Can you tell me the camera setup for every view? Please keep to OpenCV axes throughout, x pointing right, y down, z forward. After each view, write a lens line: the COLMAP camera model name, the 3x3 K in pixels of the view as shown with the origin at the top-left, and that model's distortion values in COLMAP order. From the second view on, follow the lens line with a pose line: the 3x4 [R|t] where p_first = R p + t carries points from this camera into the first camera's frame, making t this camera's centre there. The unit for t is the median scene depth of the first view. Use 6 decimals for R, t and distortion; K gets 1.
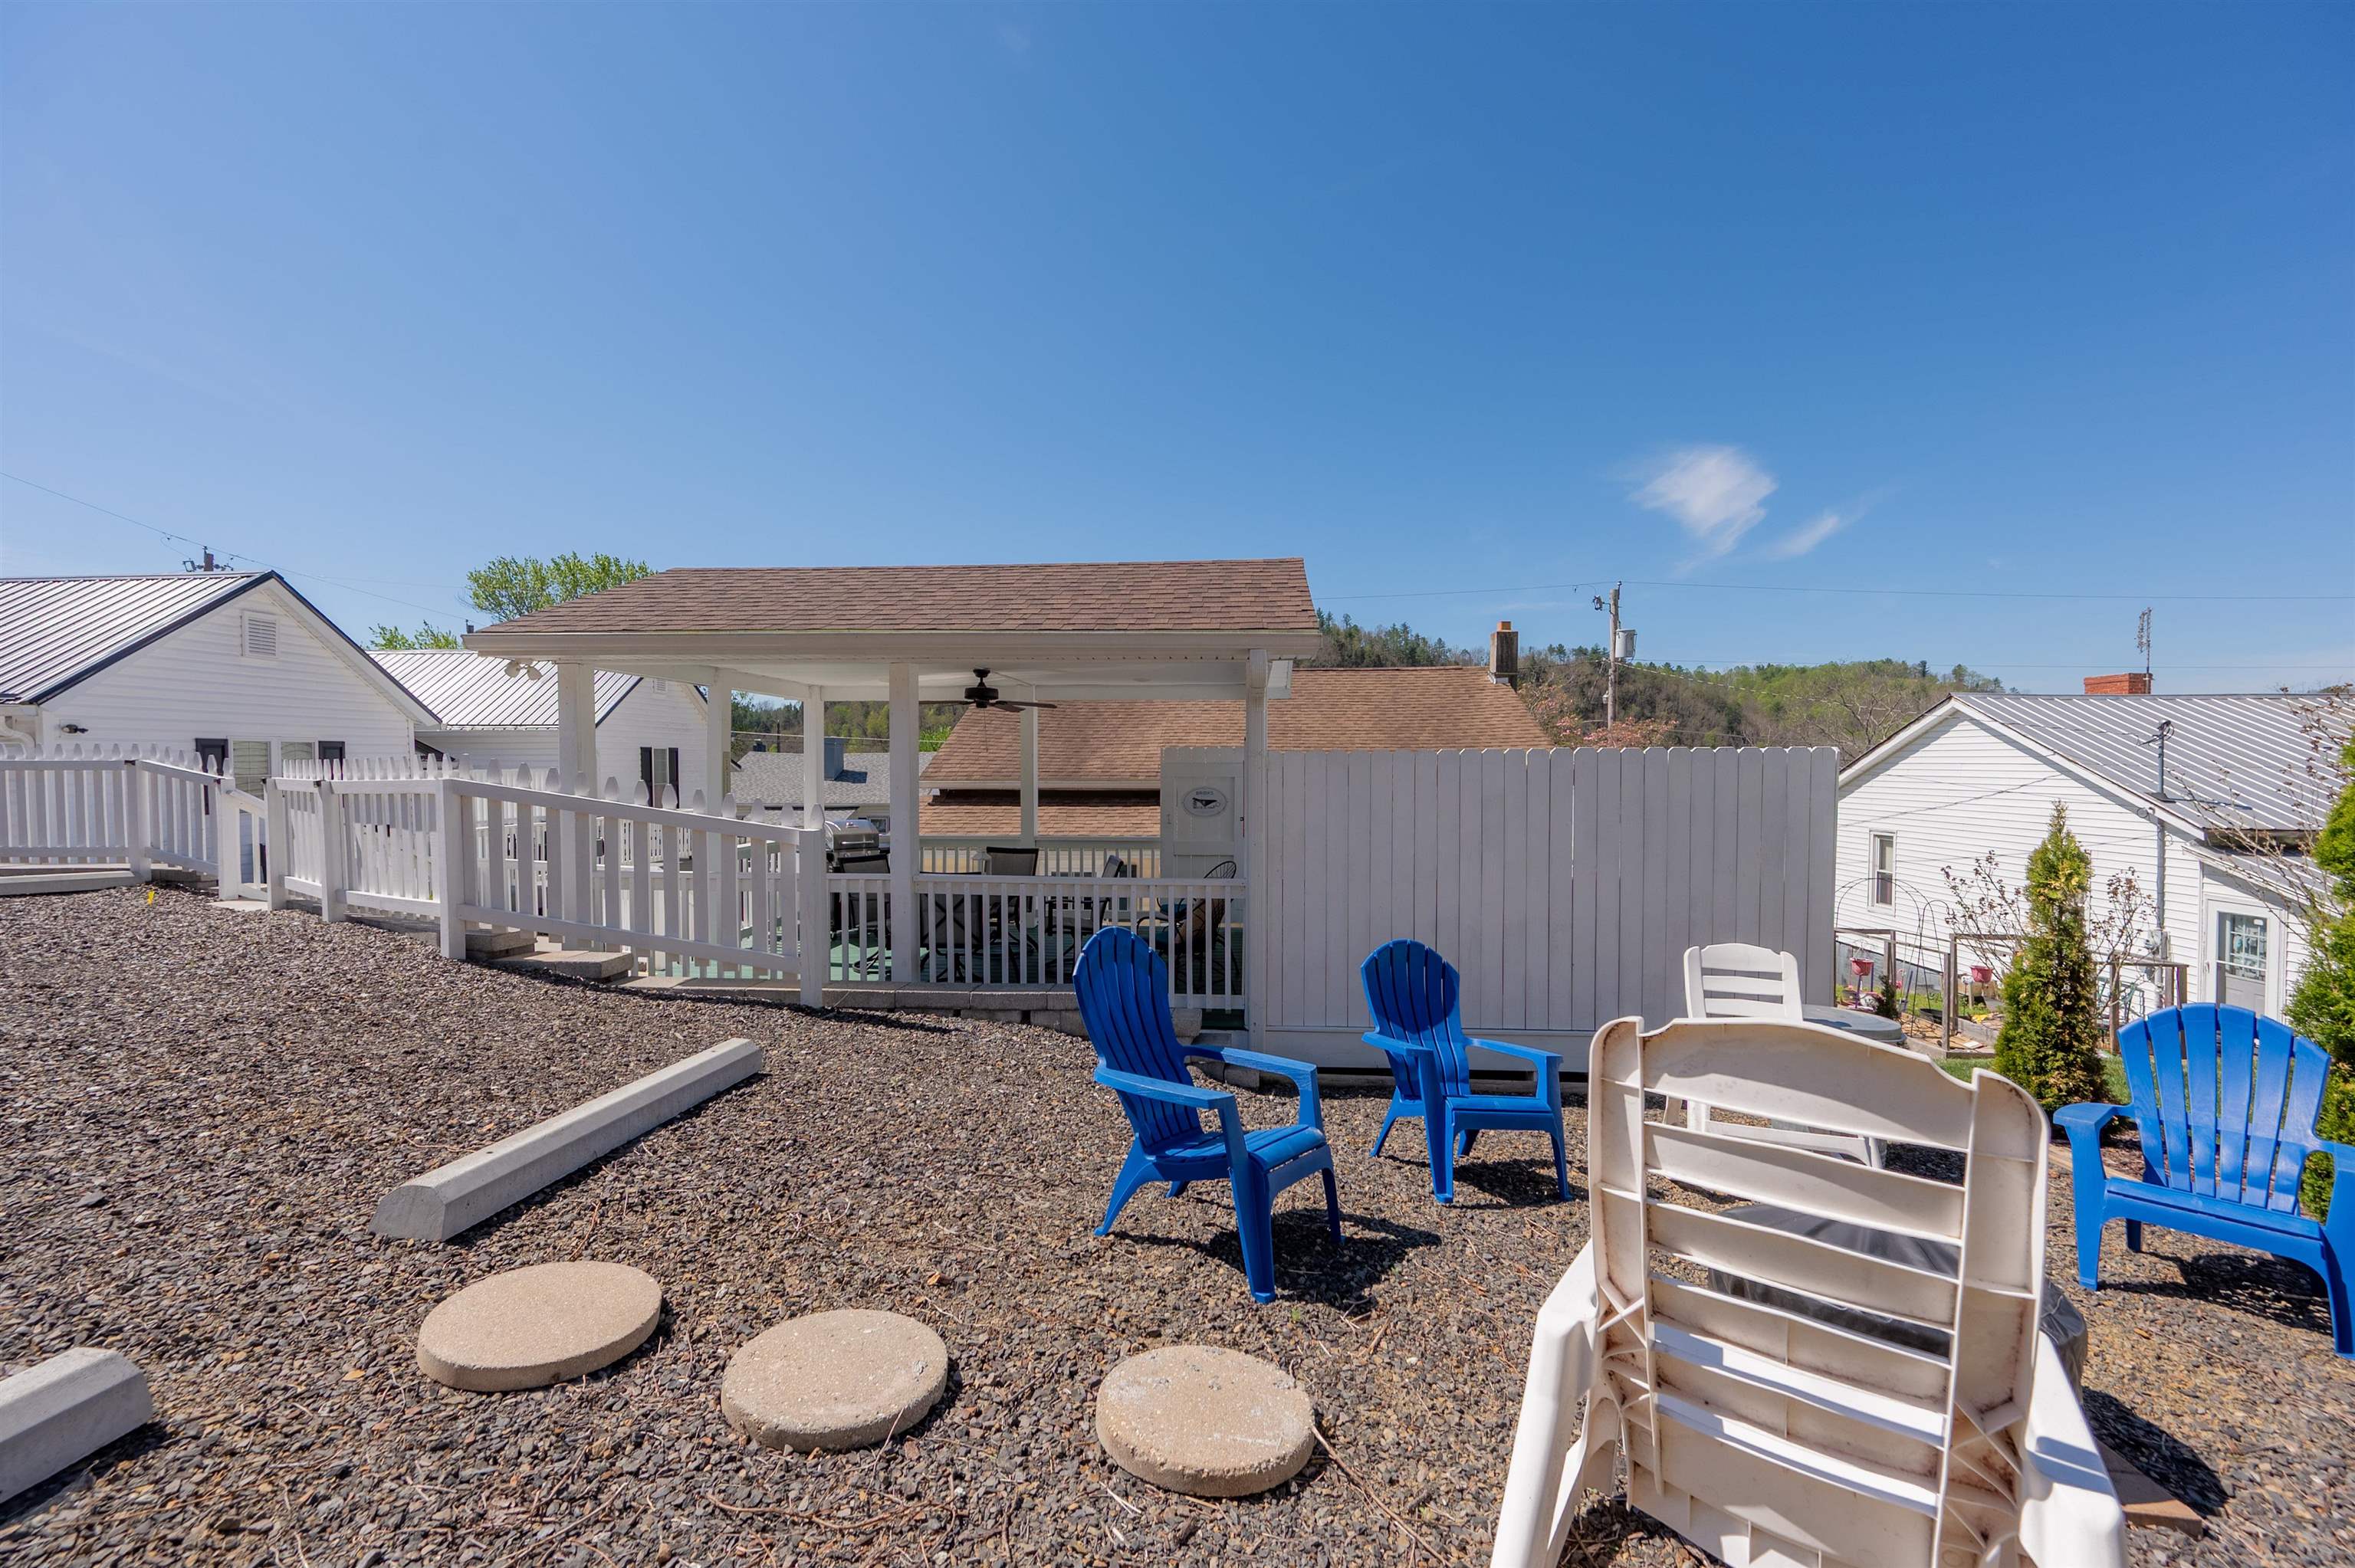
lens RADIAL K [[927.3, 0, 1176.4], [0, 927.3, 801.9], [0, 0, 1]] dist [-0.000114, 0.000244]
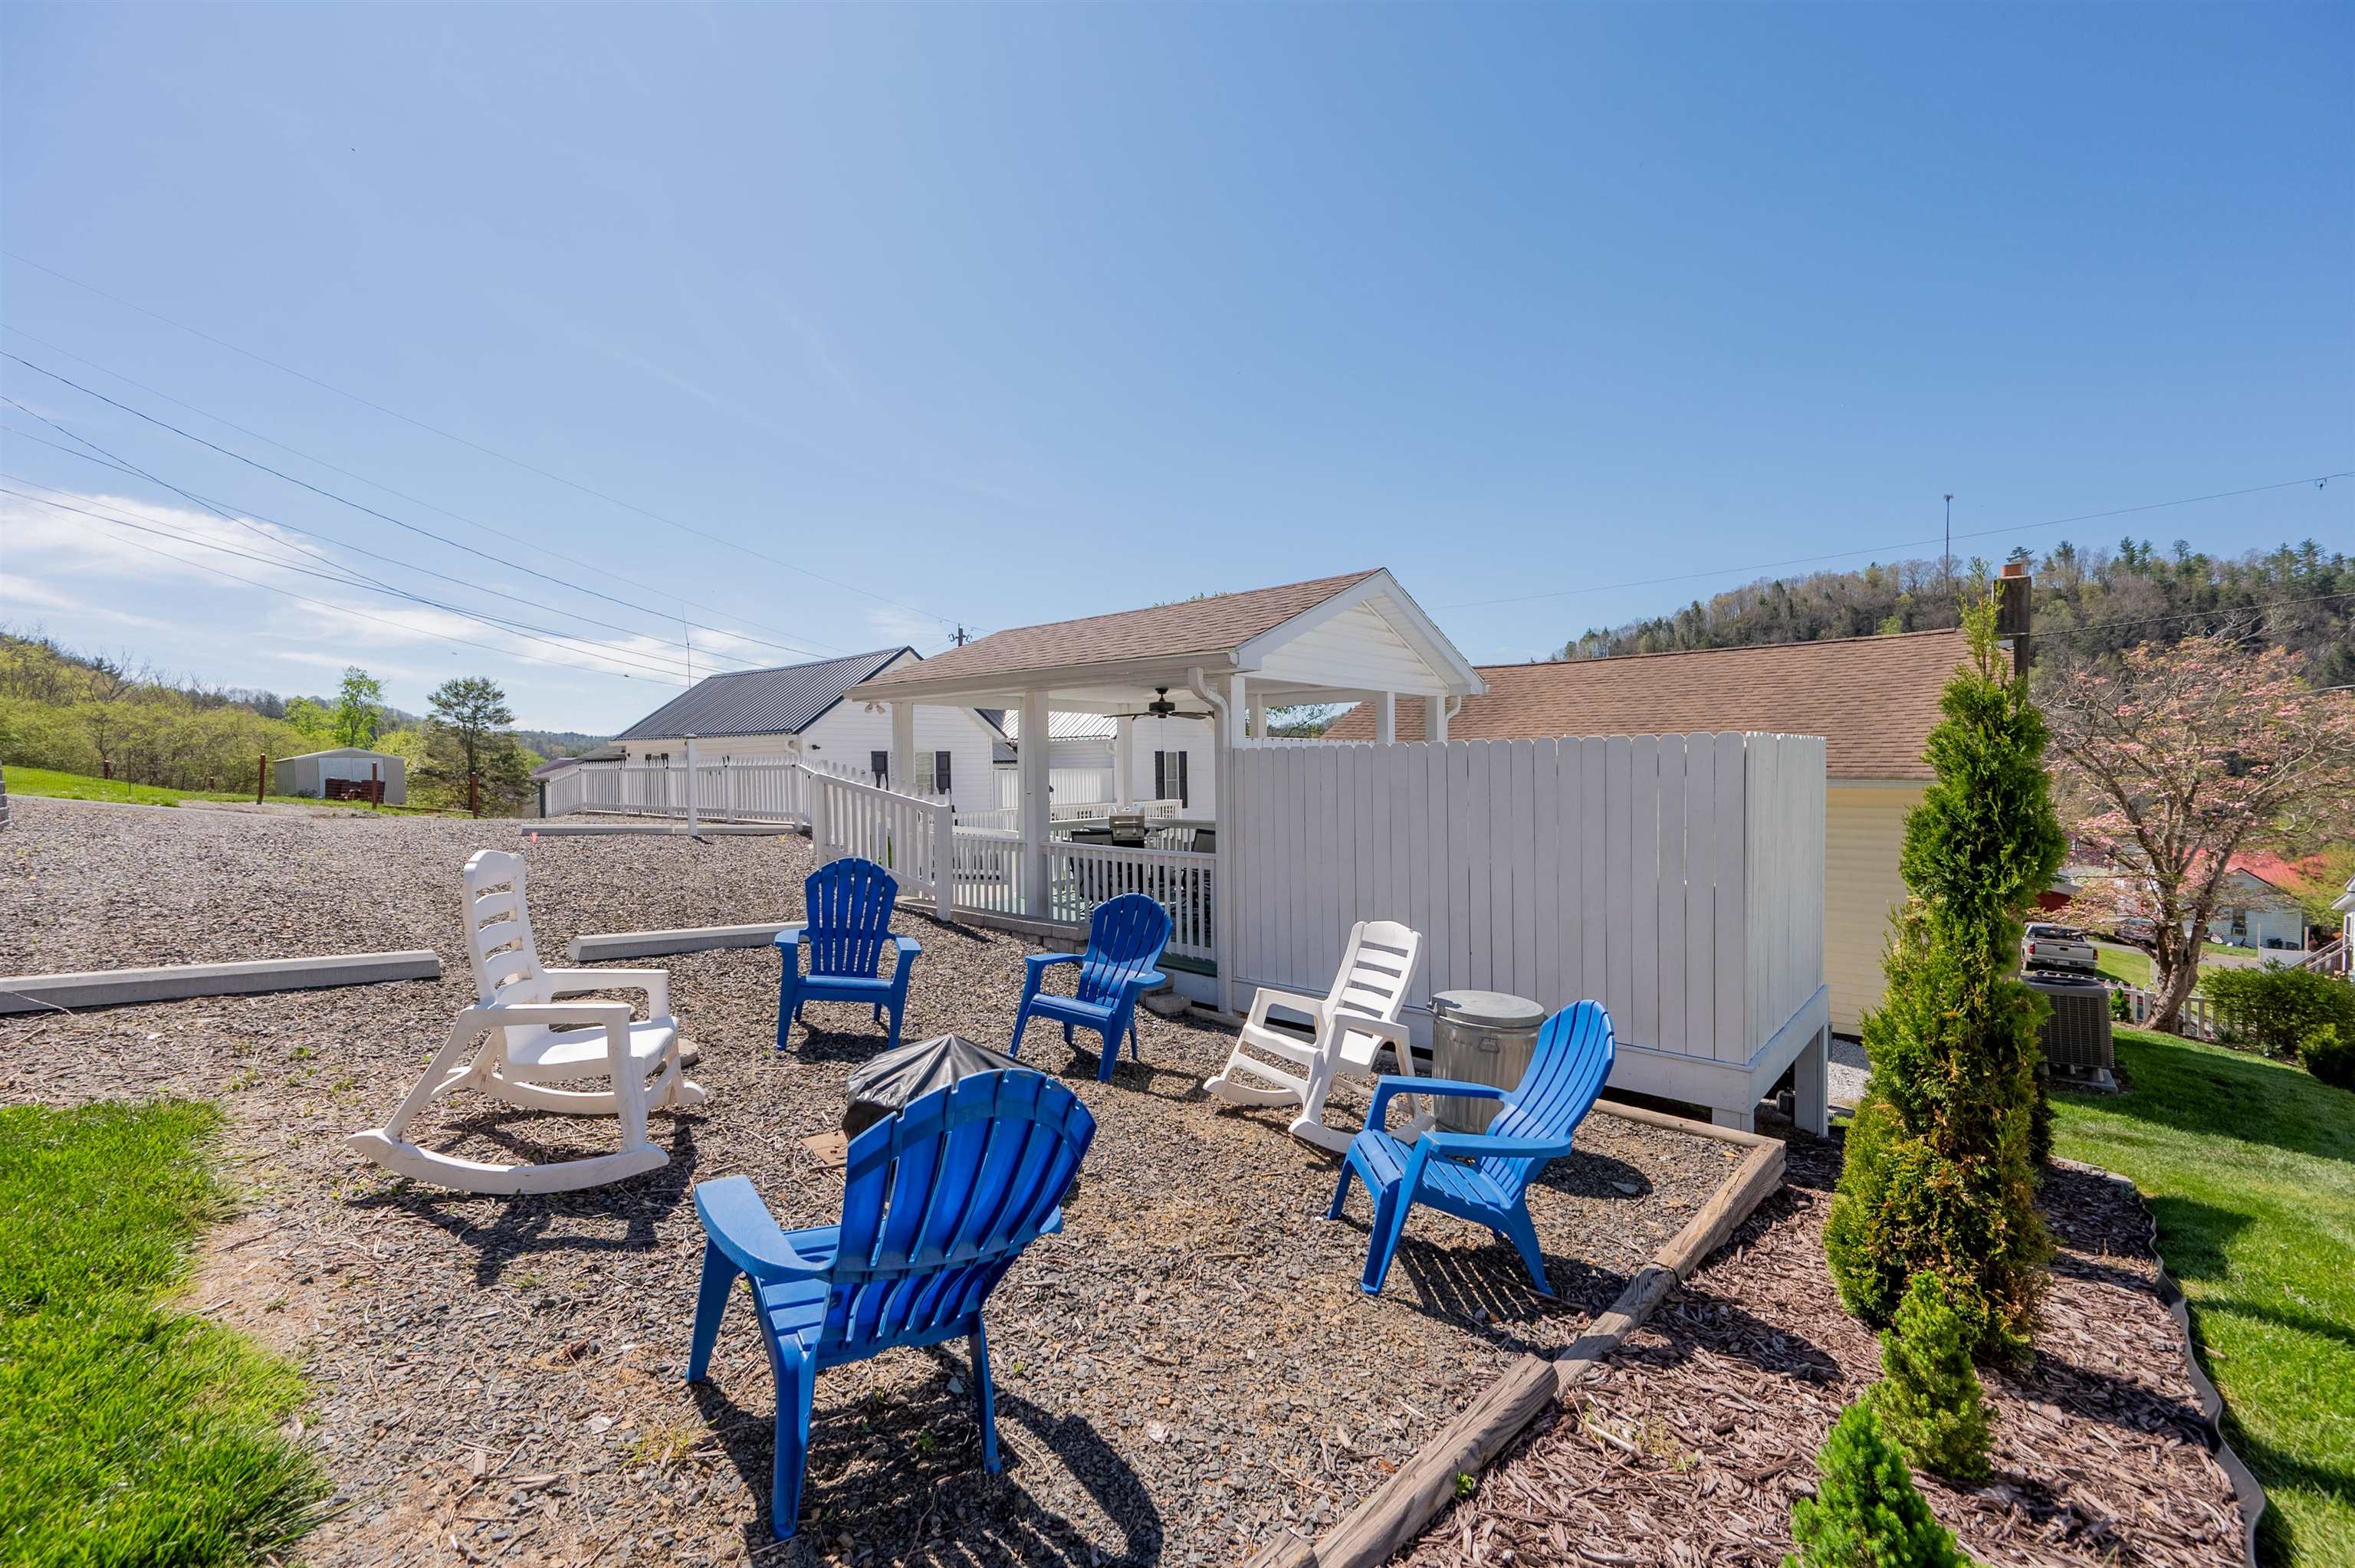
lens RADIAL K [[927.3, 0, 1176.4], [0, 927.3, 801.9], [0, 0, 1]] dist [-0.000114, 0.000244]
pose [[0.801179, 0.016078, -0.598209, 0.359301], [-0.015568, 0.999861, 0.006022, 0.003909], [0.598223, 0.004488, 0.801317, -0.004472]]
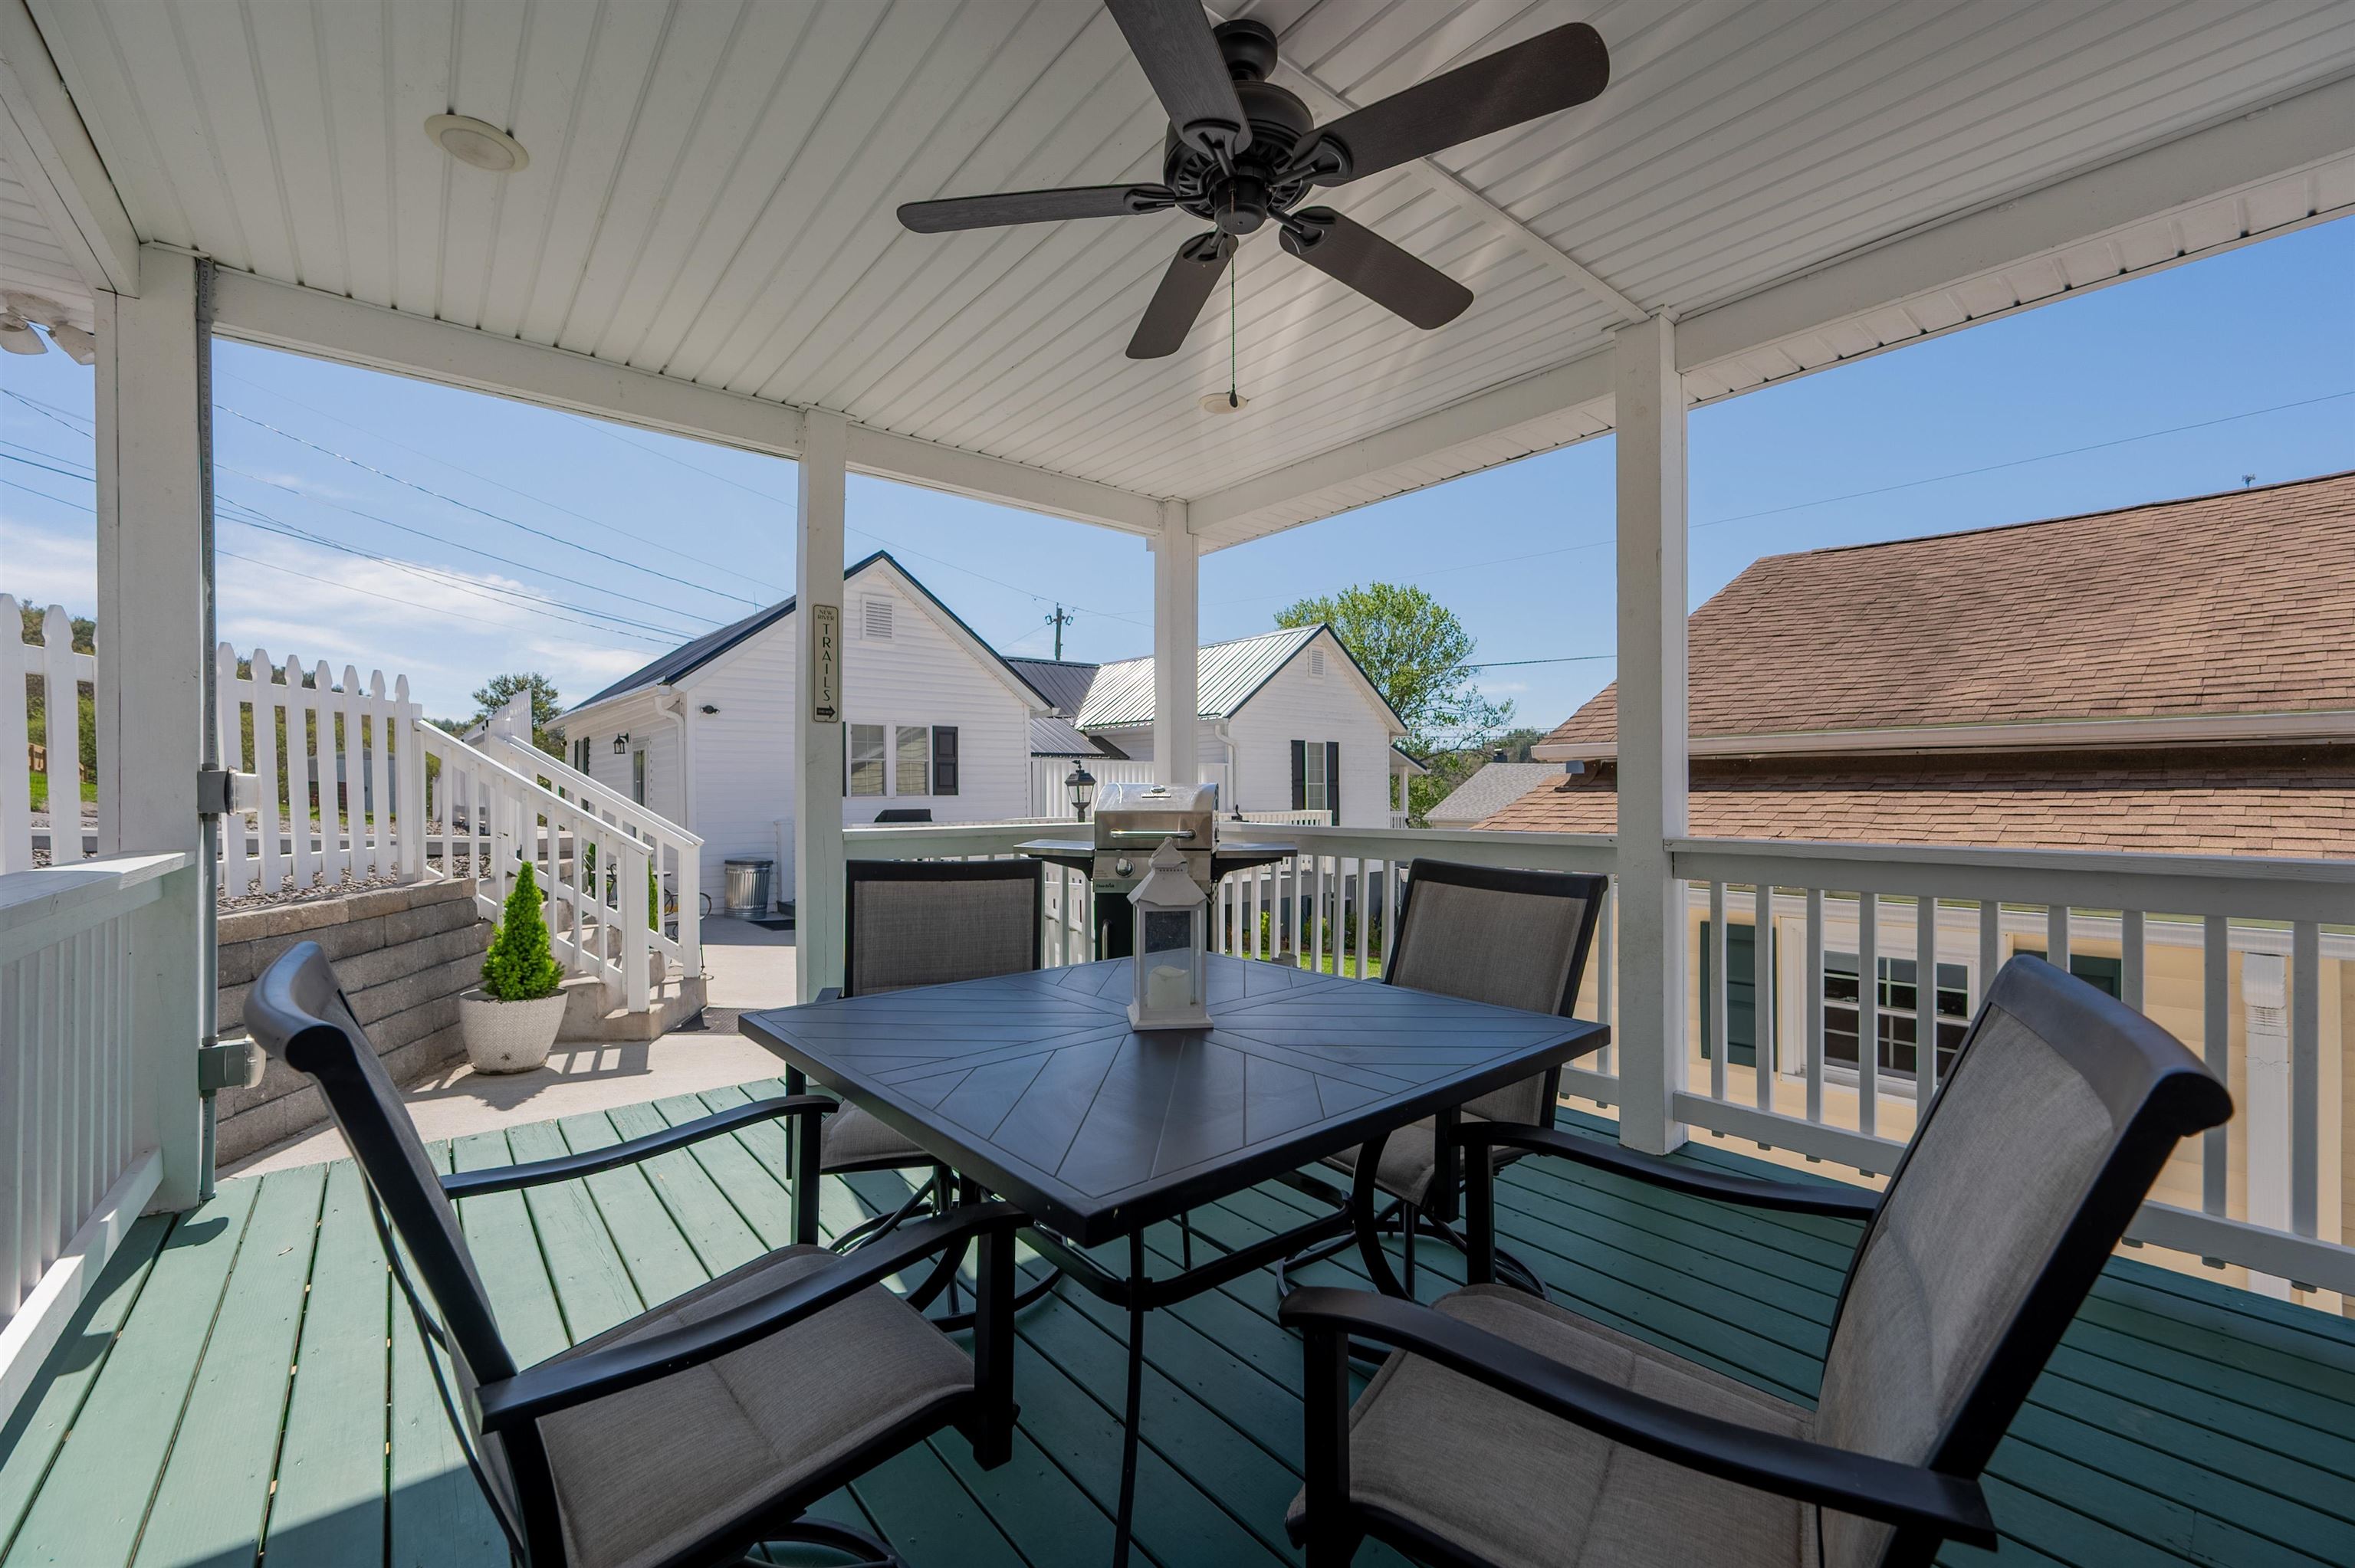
lens RADIAL K [[961.1, 0, 1165.6], [0, 961.1, 774.1], [0, 0, 1]] dist [-0.000757, -0.000144]
pose [[0.694662, -0.014839, -0.719183, -0.035266], [-0.025046, 0.998682, -0.044798, 0.025844], [0.718900, 0.049132, 0.693375, 0.521562]]
